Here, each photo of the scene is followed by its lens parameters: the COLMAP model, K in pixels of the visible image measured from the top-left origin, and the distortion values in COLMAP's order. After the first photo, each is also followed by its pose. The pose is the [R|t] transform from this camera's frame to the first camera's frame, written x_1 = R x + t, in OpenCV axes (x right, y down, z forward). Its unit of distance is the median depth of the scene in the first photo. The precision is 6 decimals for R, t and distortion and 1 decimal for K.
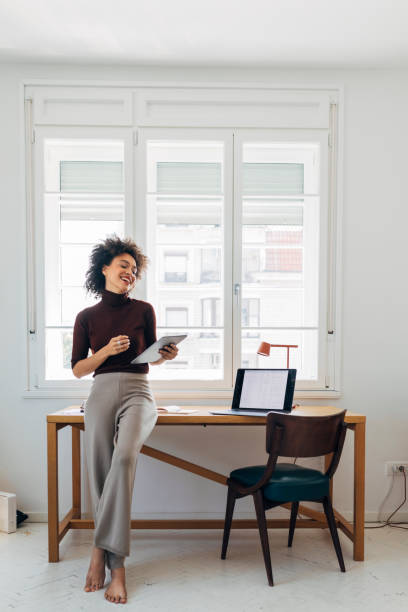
lens RADIAL K [[945.2, 0, 204.0], [0, 945.2, 306.0], [0, 0, 1]] dist [-0.028321, -0.167264]
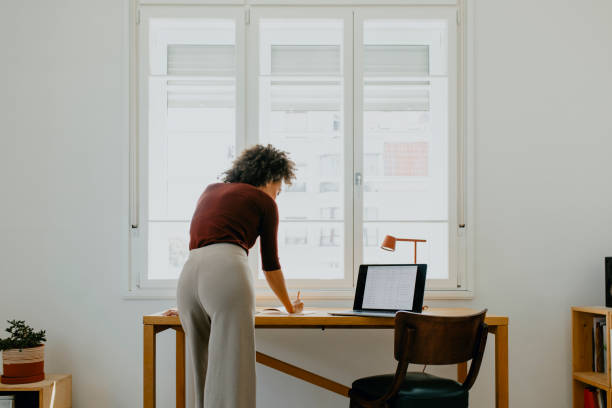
lens RADIAL K [[739.7, 0, 306.0], [0, 739.7, 204.0], [0, 0, 1]] dist [0.005790, -0.003979]
pose [[0.999682, -0.003263, -0.025013, 0.002383], [0.001745, 0.998167, -0.060500, 0.049864], [0.025164, 0.060437, 0.997855, 0.288393]]
